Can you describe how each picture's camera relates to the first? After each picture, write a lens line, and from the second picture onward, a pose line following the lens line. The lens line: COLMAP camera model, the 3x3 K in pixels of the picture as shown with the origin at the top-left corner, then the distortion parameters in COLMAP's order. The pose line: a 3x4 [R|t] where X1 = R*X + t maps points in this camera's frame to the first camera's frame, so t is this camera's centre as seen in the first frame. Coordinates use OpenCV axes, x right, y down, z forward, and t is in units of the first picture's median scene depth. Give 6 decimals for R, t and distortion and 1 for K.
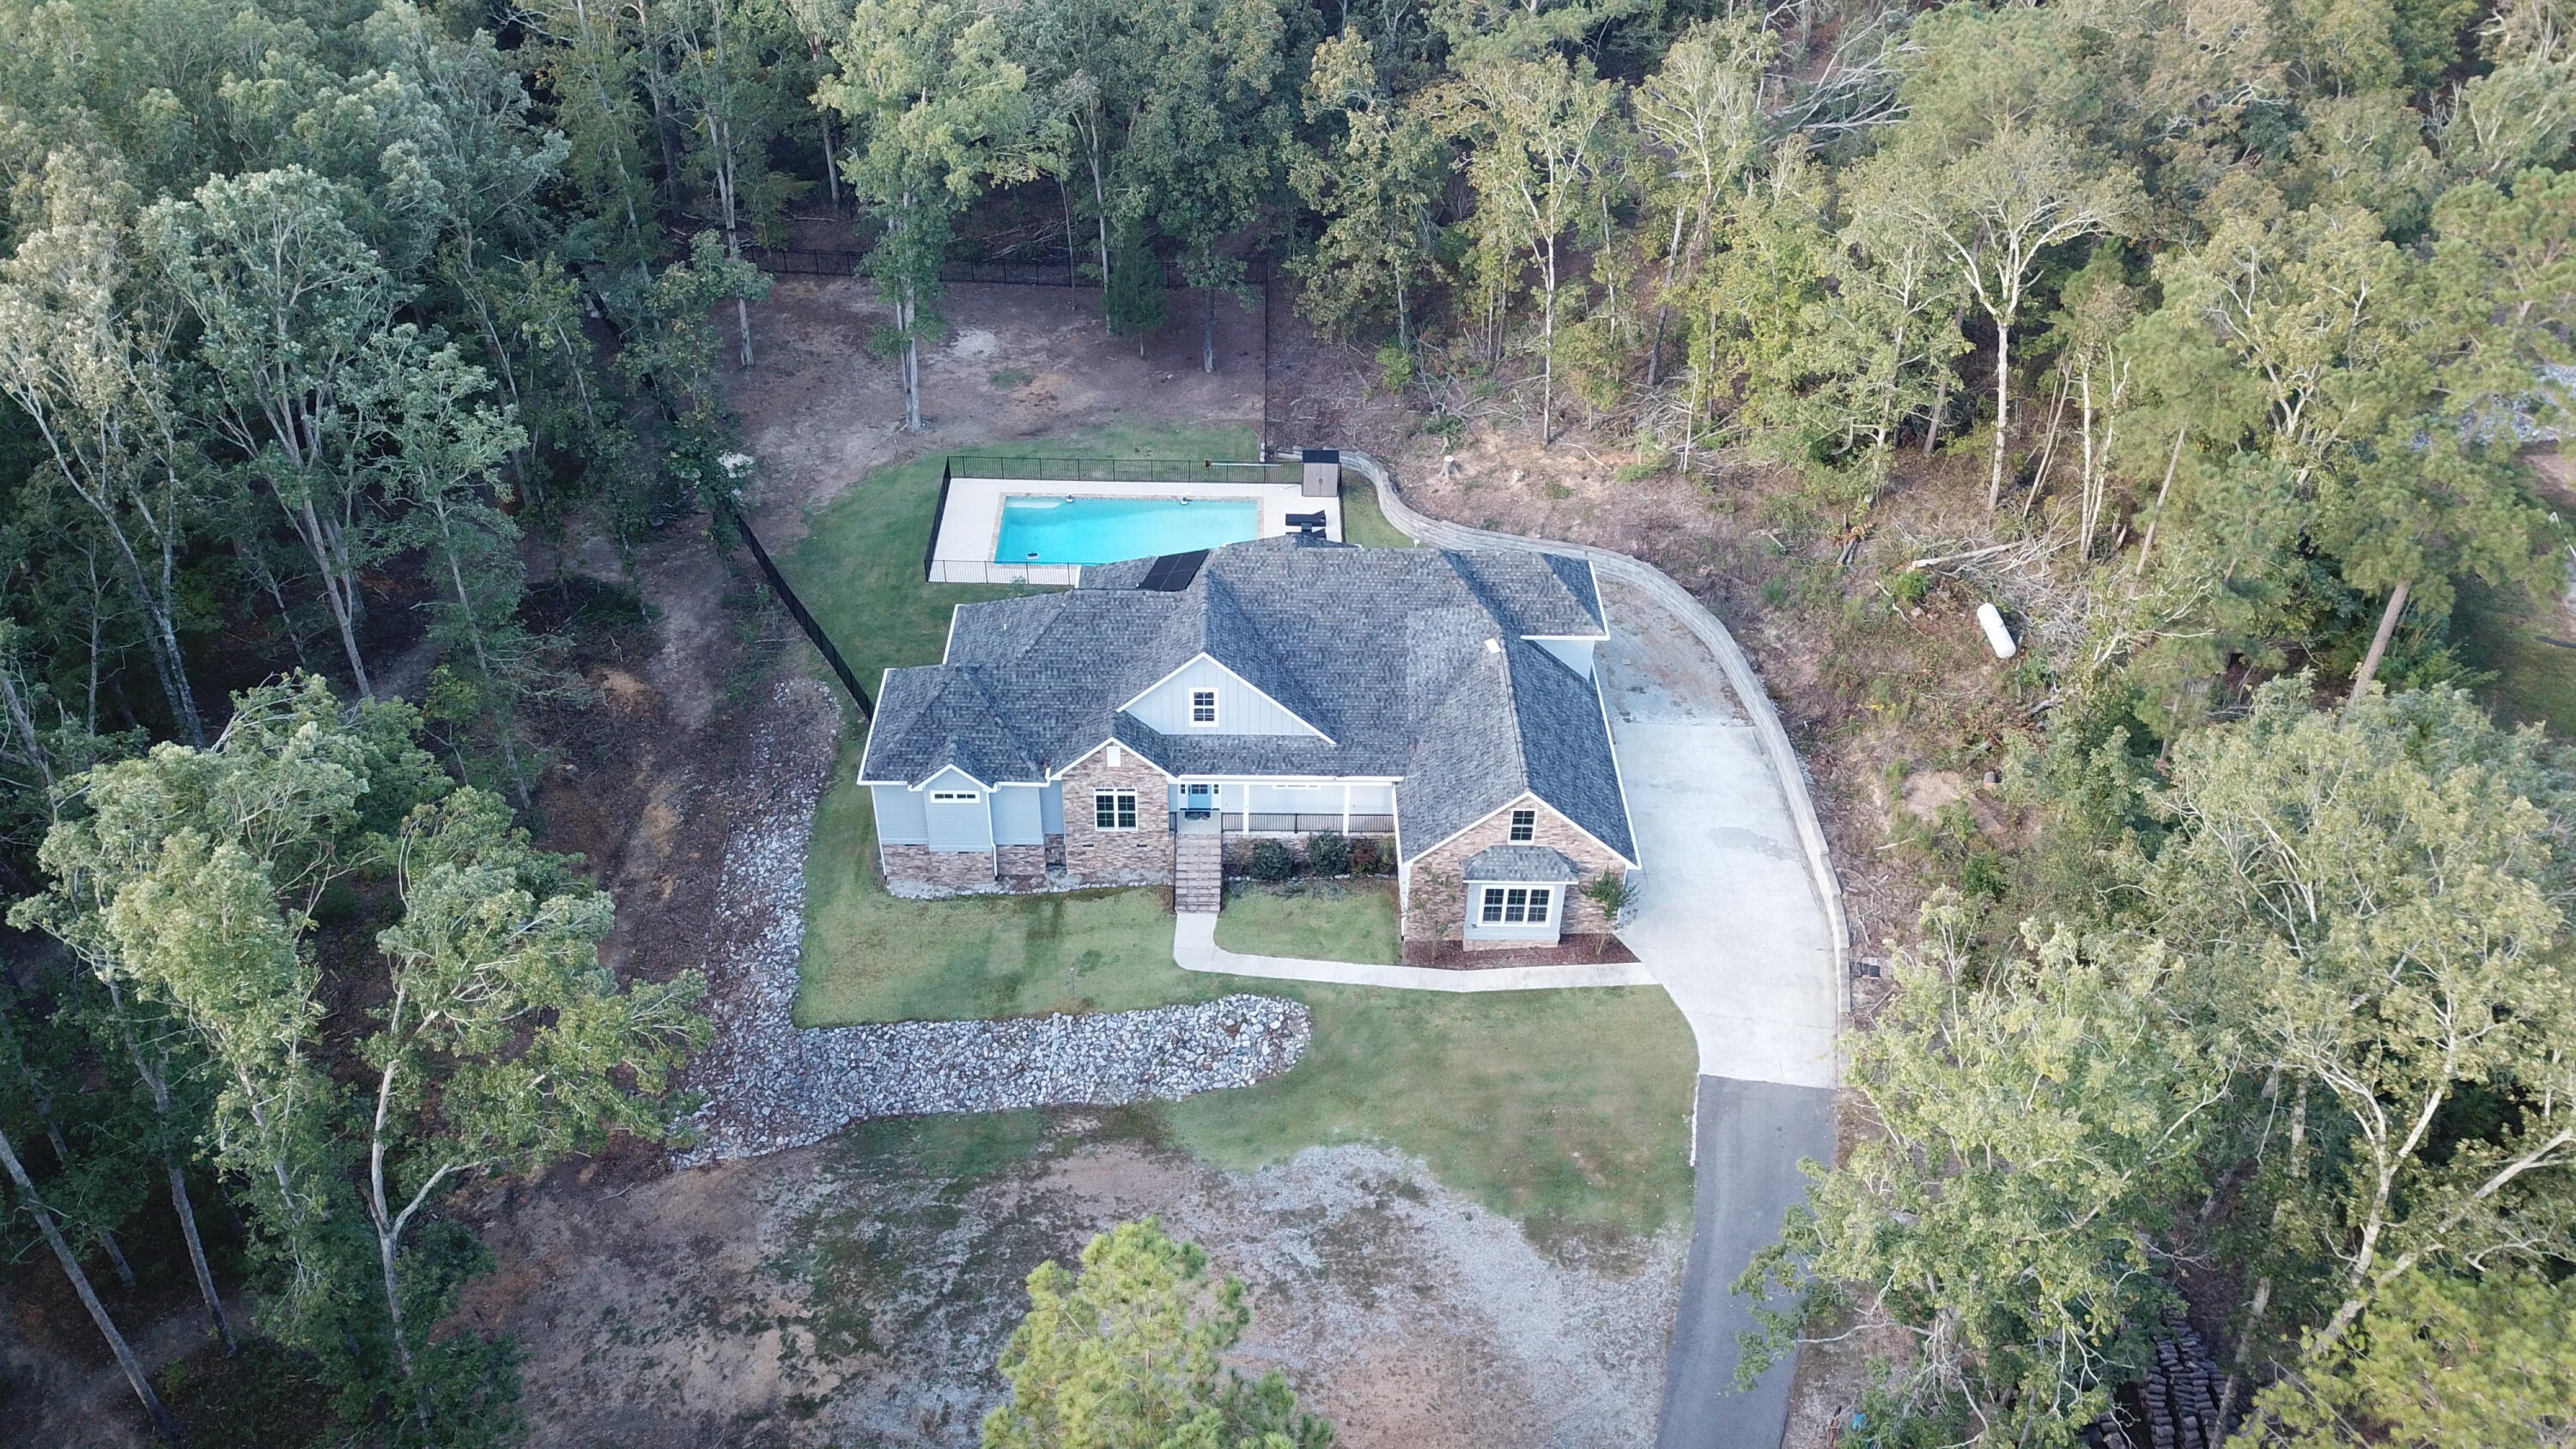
lens RADIAL K [[1993.1, 0, 1292.8], [0, 1993.1, 721.3], [0, 0, 1]] dist [-0.011064, -0.009842]
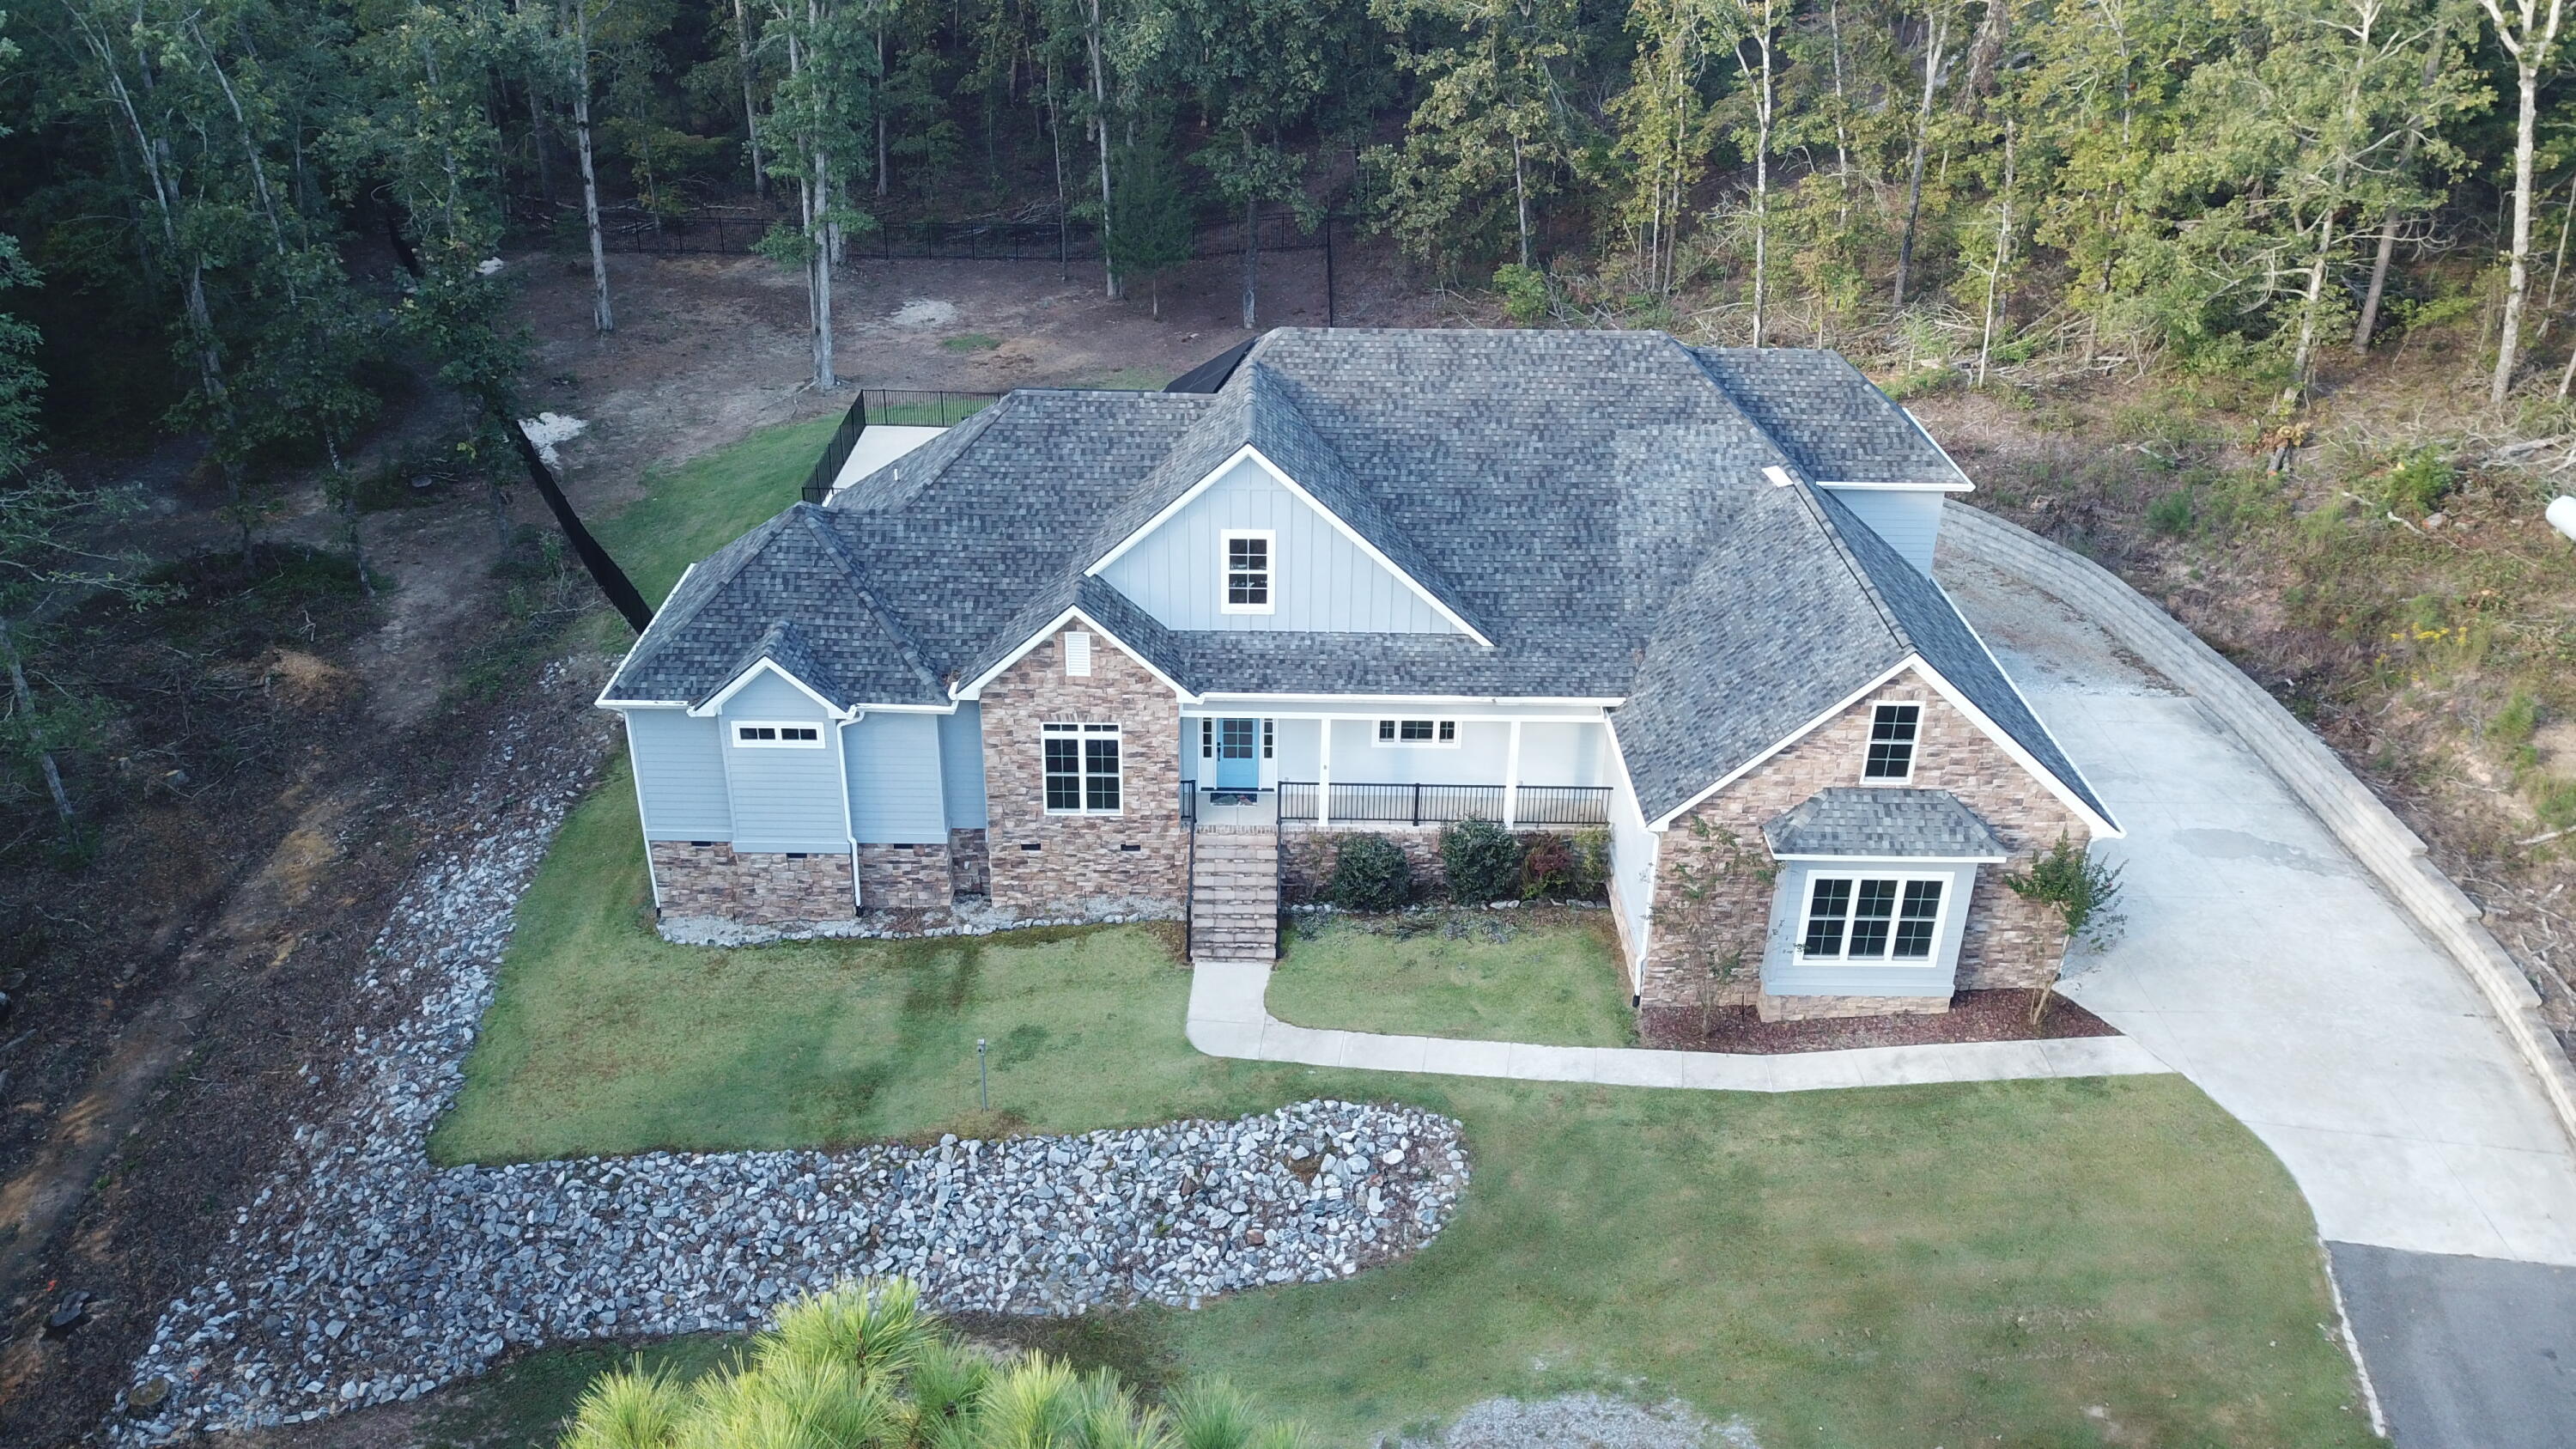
lens RADIAL K [[1993.1, 0, 1286.4], [0, 1993.1, 748.6], [0, 0, 1]] dist [-0.011064, -0.009842]
pose [[0.999870, -0.000966, -0.016086, -0.025689], [-0.001732, 0.985985, -0.166824, 0.128423], [0.016022, 0.166831, 0.985855, 0.475970]]
